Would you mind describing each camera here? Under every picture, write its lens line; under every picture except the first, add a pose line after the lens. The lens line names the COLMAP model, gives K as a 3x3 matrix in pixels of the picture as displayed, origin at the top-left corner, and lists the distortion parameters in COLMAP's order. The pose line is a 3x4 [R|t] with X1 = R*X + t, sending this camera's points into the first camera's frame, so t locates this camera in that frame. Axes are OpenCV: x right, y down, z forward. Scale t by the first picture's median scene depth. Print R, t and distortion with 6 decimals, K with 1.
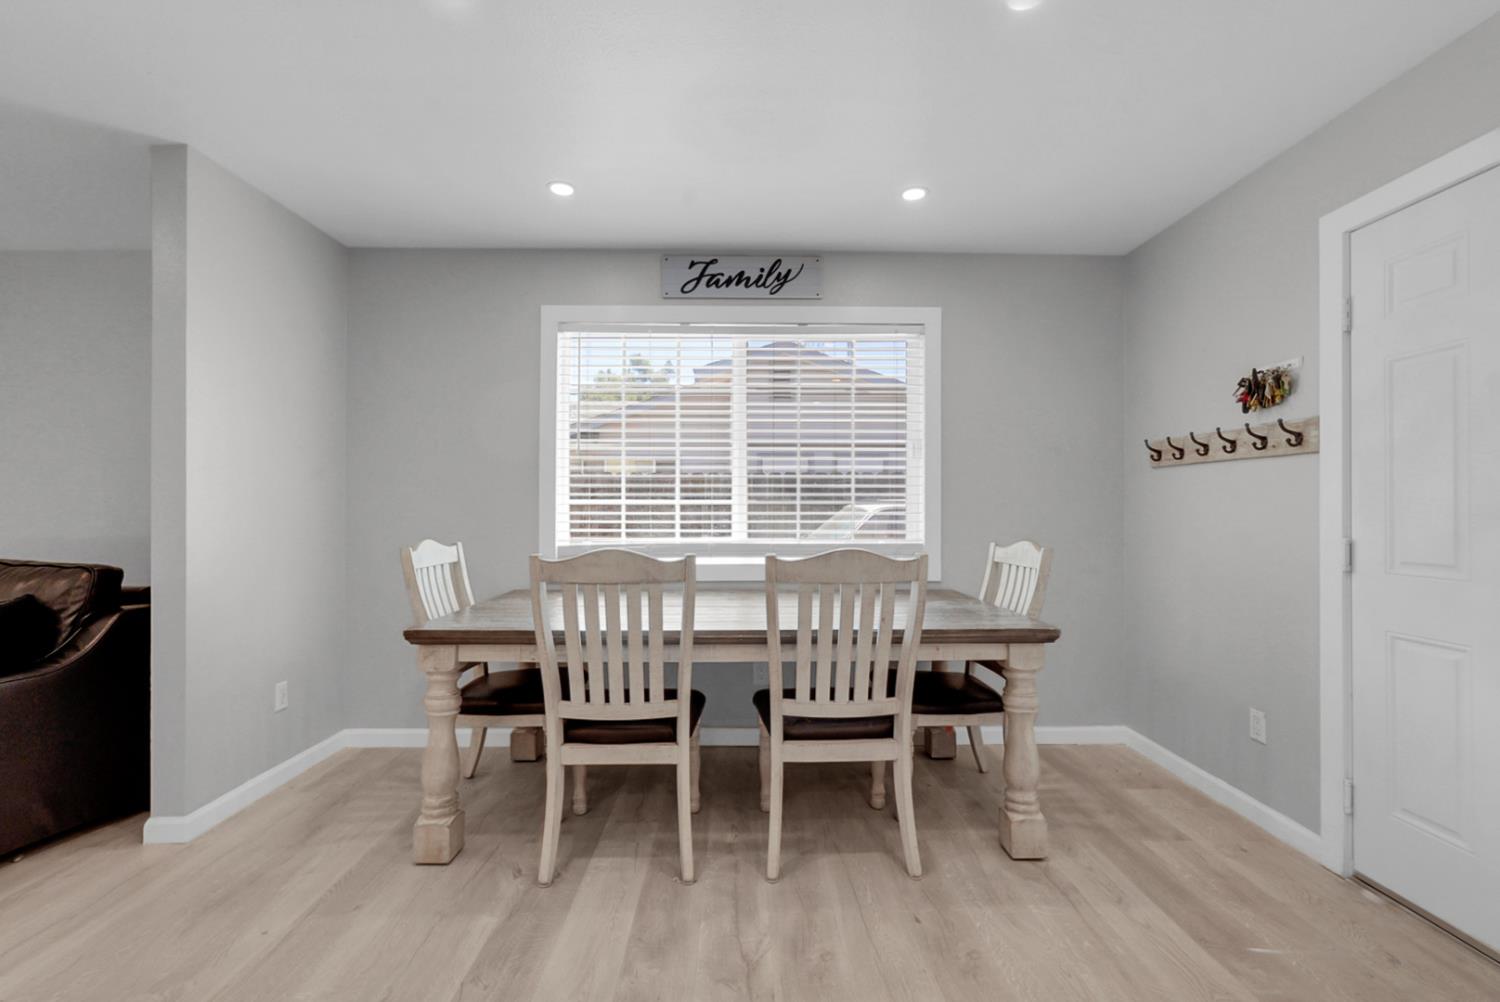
lens RADIAL K [[667.3, 0, 738.2], [0, 667.3, 491.3], [0, 0, 1]] dist [-0.005812, 0.001550]
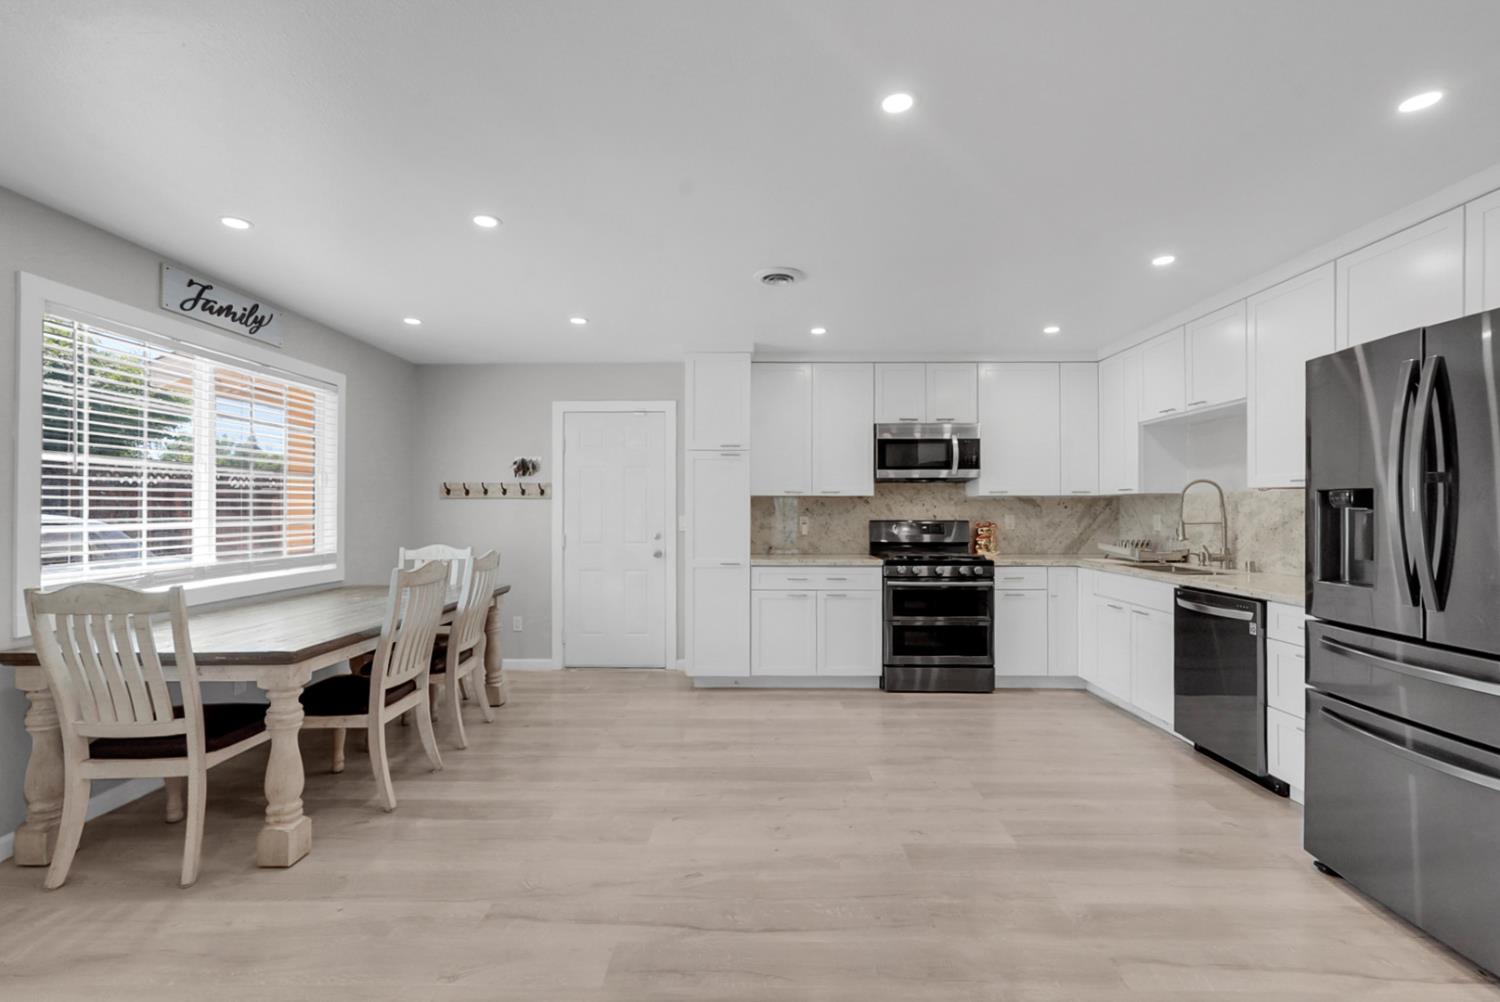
lens RADIAL K [[667.3, 0, 744.6], [0, 667.3, 507.6], [0, 0, 1]] dist [-0.005812, 0.001550]
pose [[0.033548, 0.003947, 0.999429, -1.045063], [-0.010554, 0.999938, -0.003595, -0.016577], [-0.999381, -0.010428, 0.033588, 0.158394]]
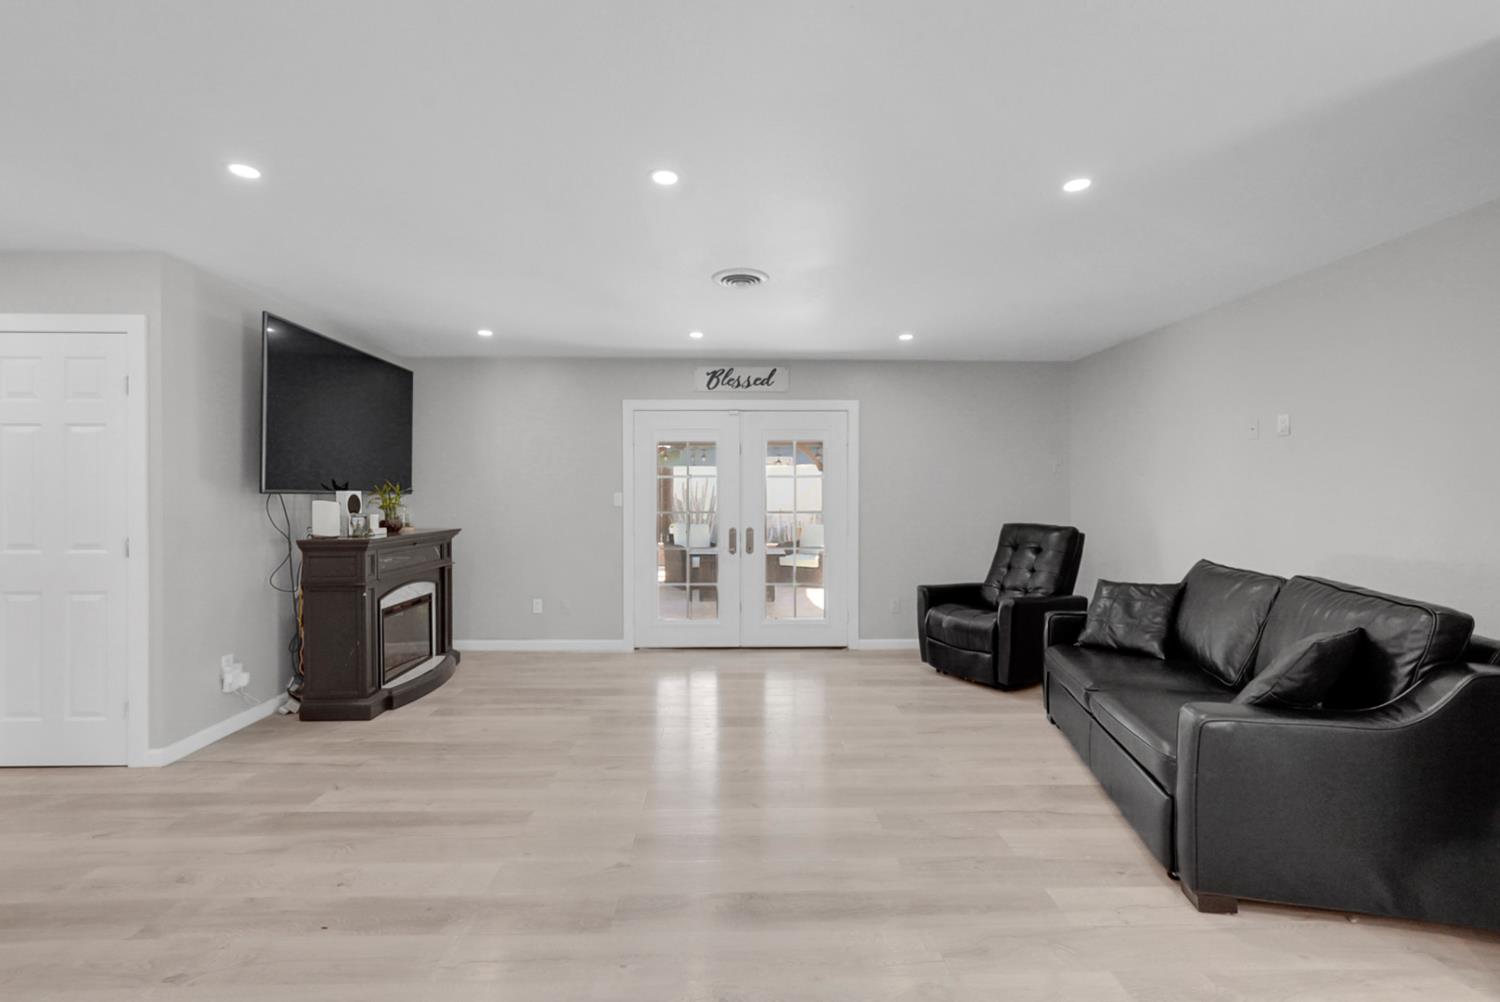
lens RADIAL K [[667.3, 0, 749.9], [0, 667.3, 502.5], [0, 0, 1]] dist [-0.005812, 0.001550]
pose [[0.025533, 0.018889, -0.999496, -0.129102], [0.014547, 0.999709, 0.019265, -0.040536], [0.999568, -0.015031, 0.025251, 0.097431]]
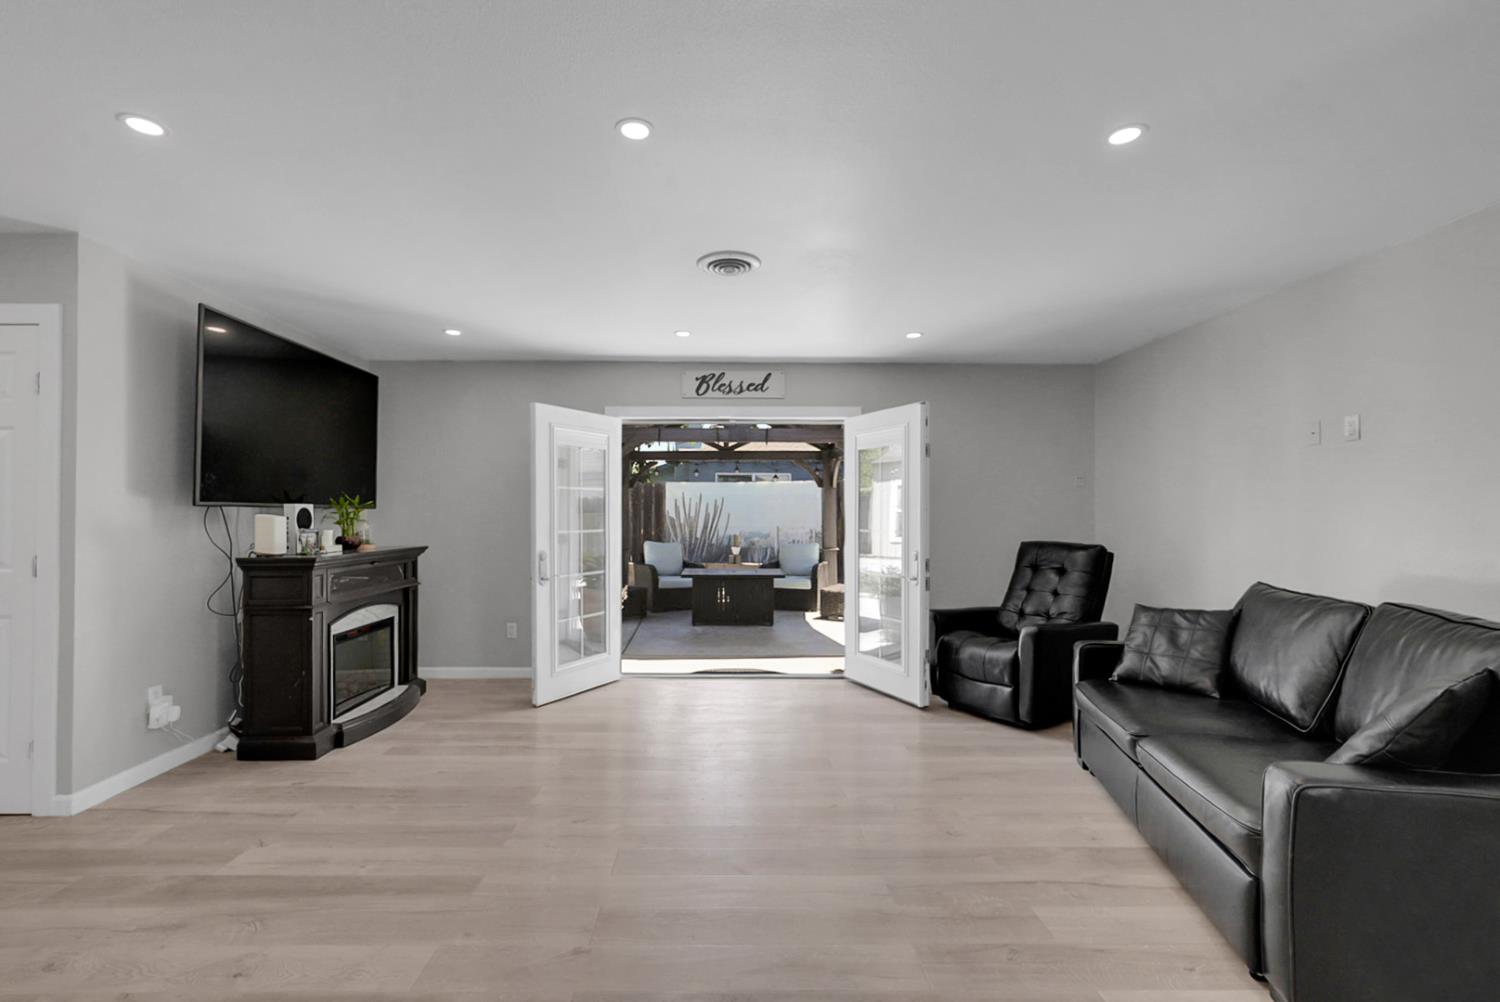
lens RADIAL K [[667.3, 0, 741.8], [0, 667.3, 522.3], [0, 0, 1]] dist [-0.005812, 0.001550]
pose [[0.017205, 0.020150, -0.999649, -0.264045], [0.013507, 0.999701, 0.020384, -0.030230], [0.999761, -0.013853, 0.016928, 0.112662]]
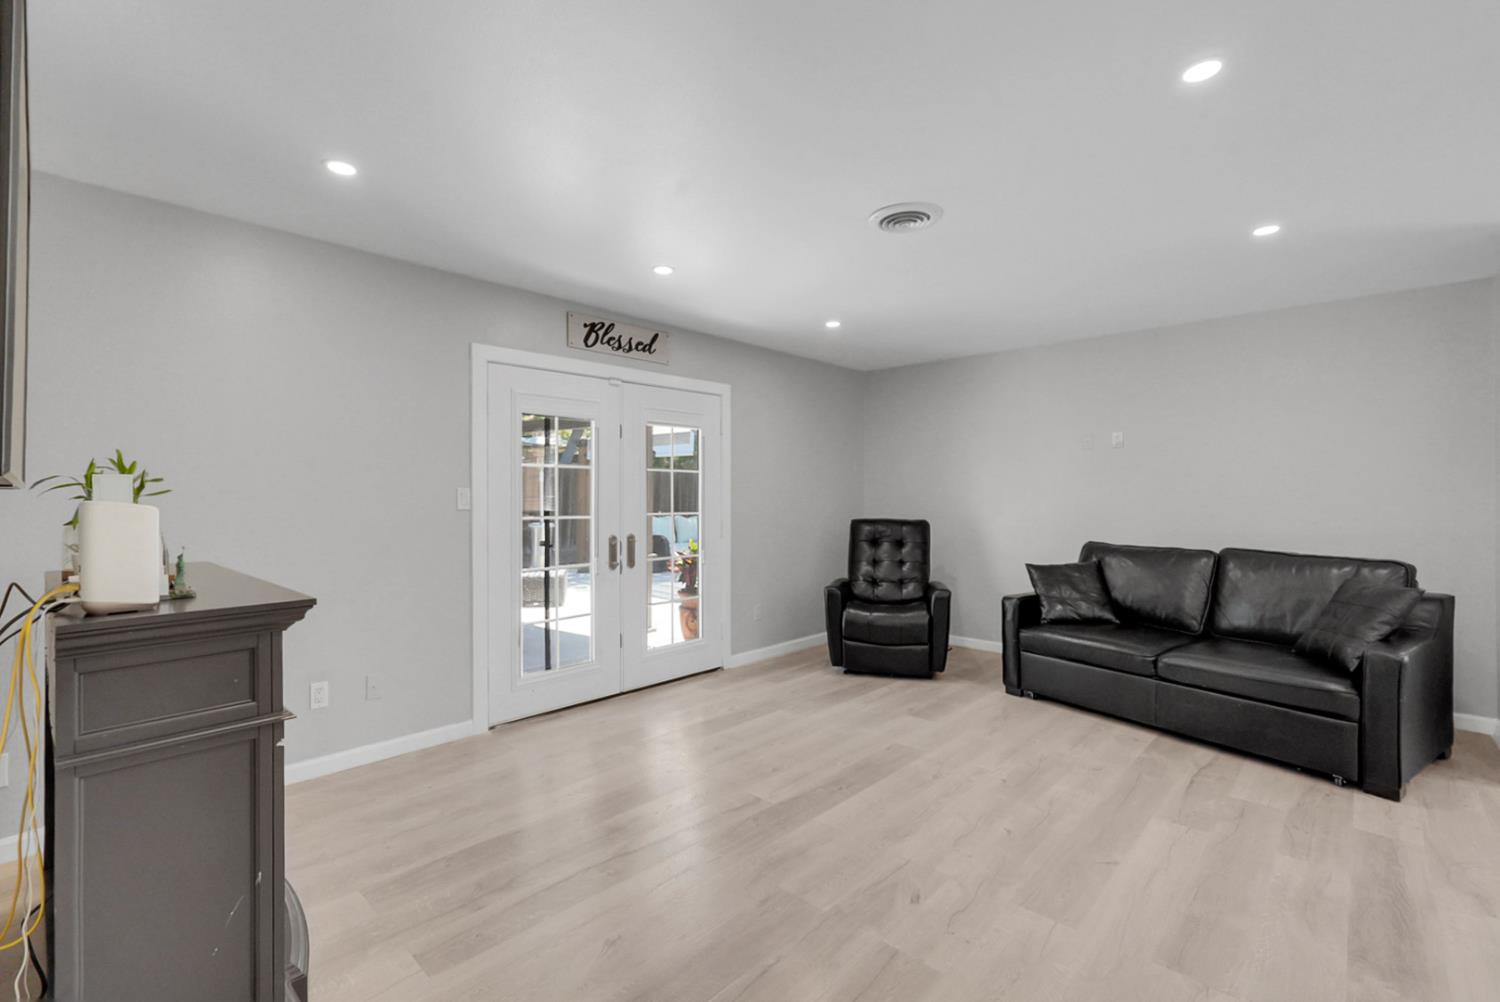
lens RADIAL K [[667.3, 0, 717.0], [0, 667.3, 495.4], [0, 0, 1]] dist [-0.005812, 0.001550]
pose [[0.717615, 0.009795, -0.696371, -0.811879], [0.005260, 0.999796, 0.019484, -0.044438], [0.696420, -0.017644, 0.717418, -0.701983]]
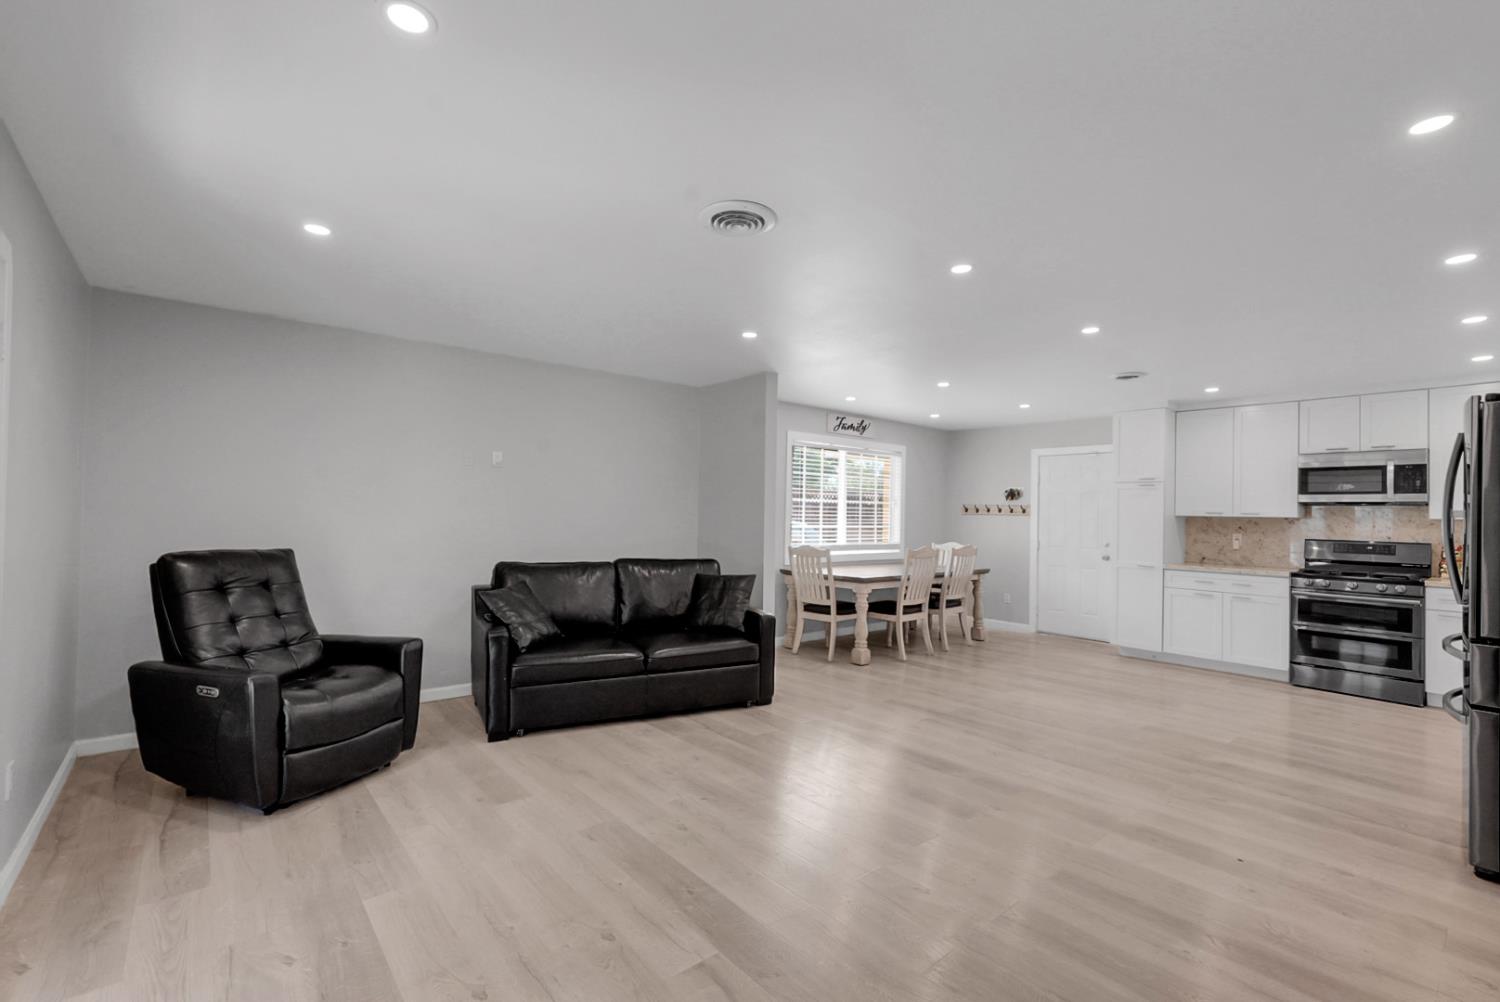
lens RADIAL K [[667.3, 0, 748.8], [0, 667.3, 515.1], [0, 0, 1]] dist [-0.005812, 0.001550]
pose [[0.769036, 0.013206, 0.639070, -1.738497], [-0.025698, 0.999617, 0.010267, -0.039481], [-0.638689, -0.024319, 0.769080, -0.518270]]
